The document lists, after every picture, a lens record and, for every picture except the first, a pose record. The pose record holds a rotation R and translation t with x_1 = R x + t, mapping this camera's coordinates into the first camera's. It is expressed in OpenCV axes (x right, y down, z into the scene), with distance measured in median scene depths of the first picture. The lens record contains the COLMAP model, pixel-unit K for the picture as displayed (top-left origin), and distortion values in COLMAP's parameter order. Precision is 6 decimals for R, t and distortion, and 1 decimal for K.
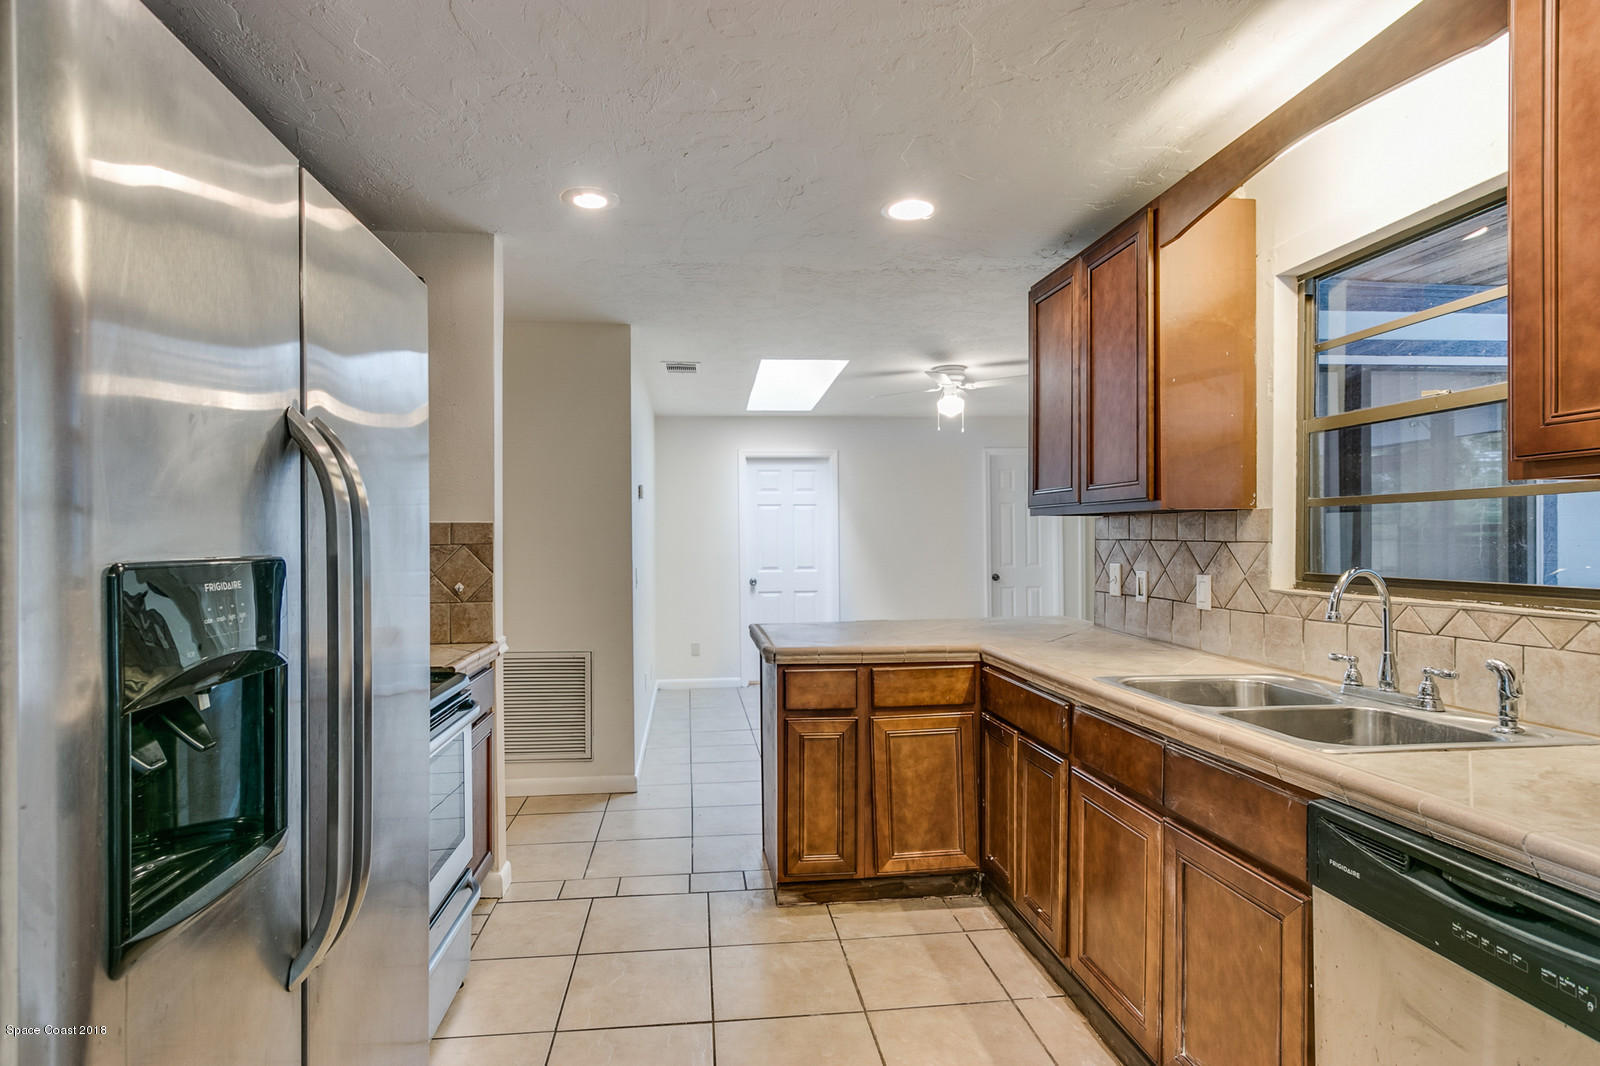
lens RADIAL K [[851.1, 0, 798.1], [0, 851.1, 542.6], [0, 0, 1]] dist [0.002082, 0.000302]
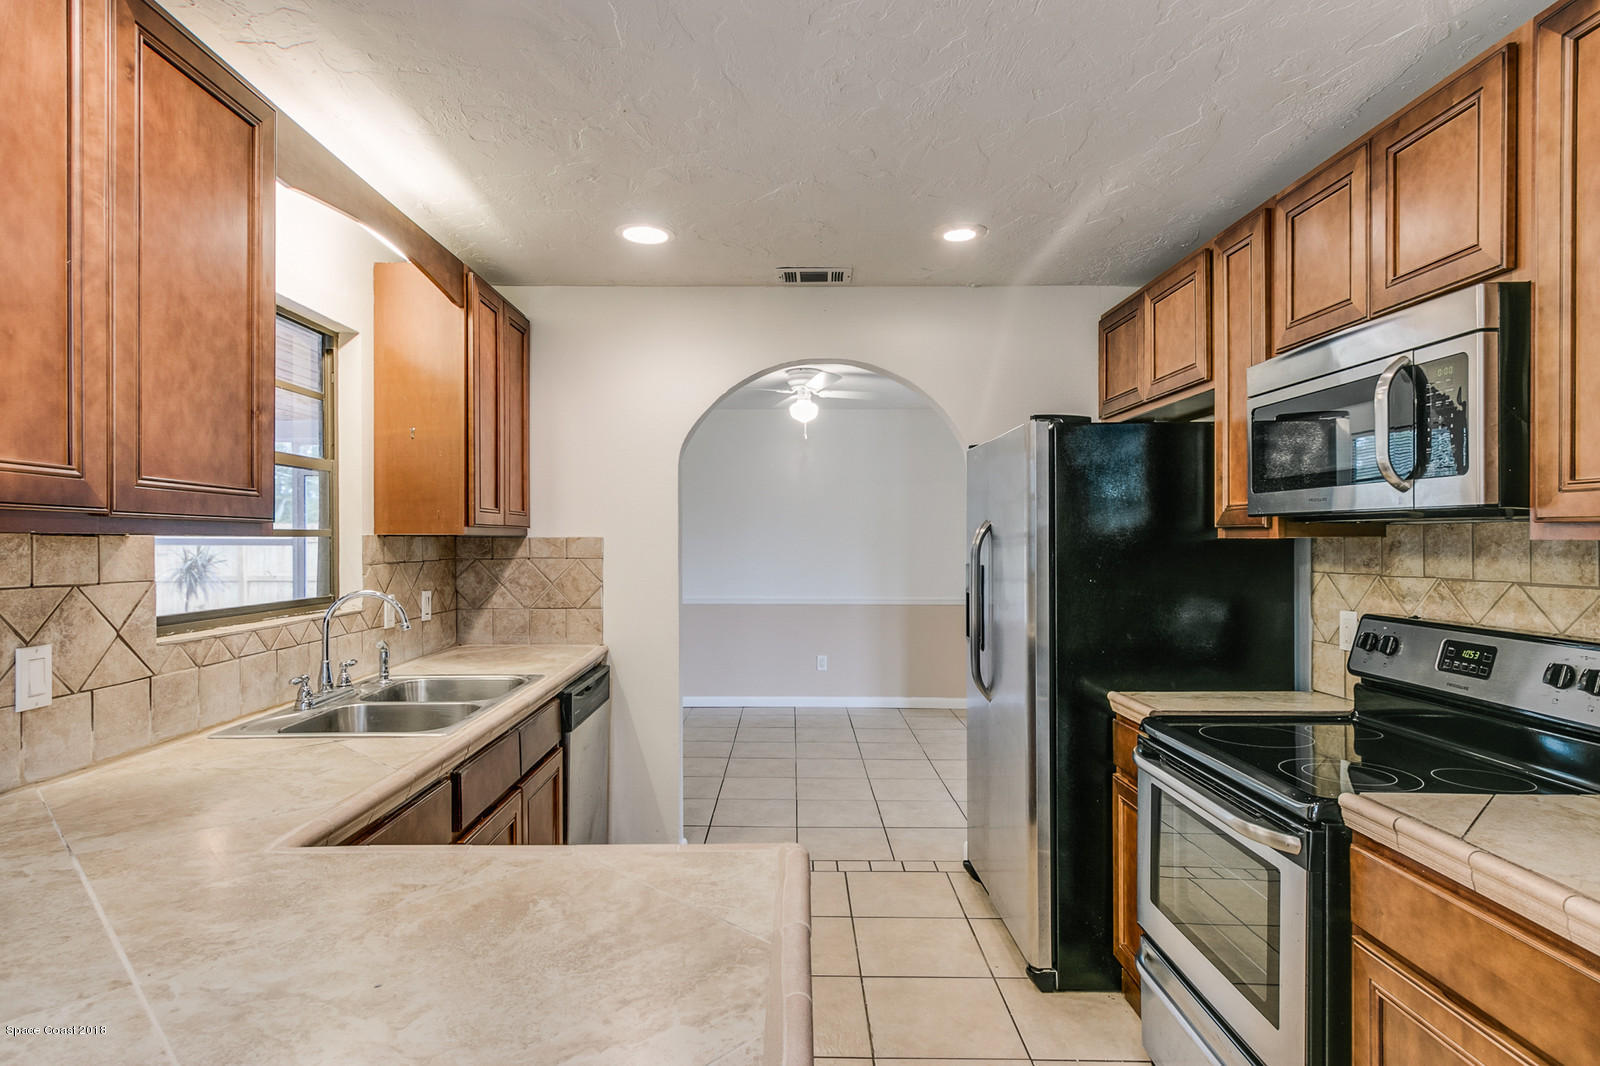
lens RADIAL K [[851.1, 0, 793.6], [0, 851.1, 539.0], [0, 0, 1]] dist [0.002082, 0.000302]
pose [[-0.992869, 0.003448, 0.119157, -0.090906], [0.003148, 0.999991, -0.002701, -0.030776], [-0.119165, -0.002307, -0.992872, 1.523472]]
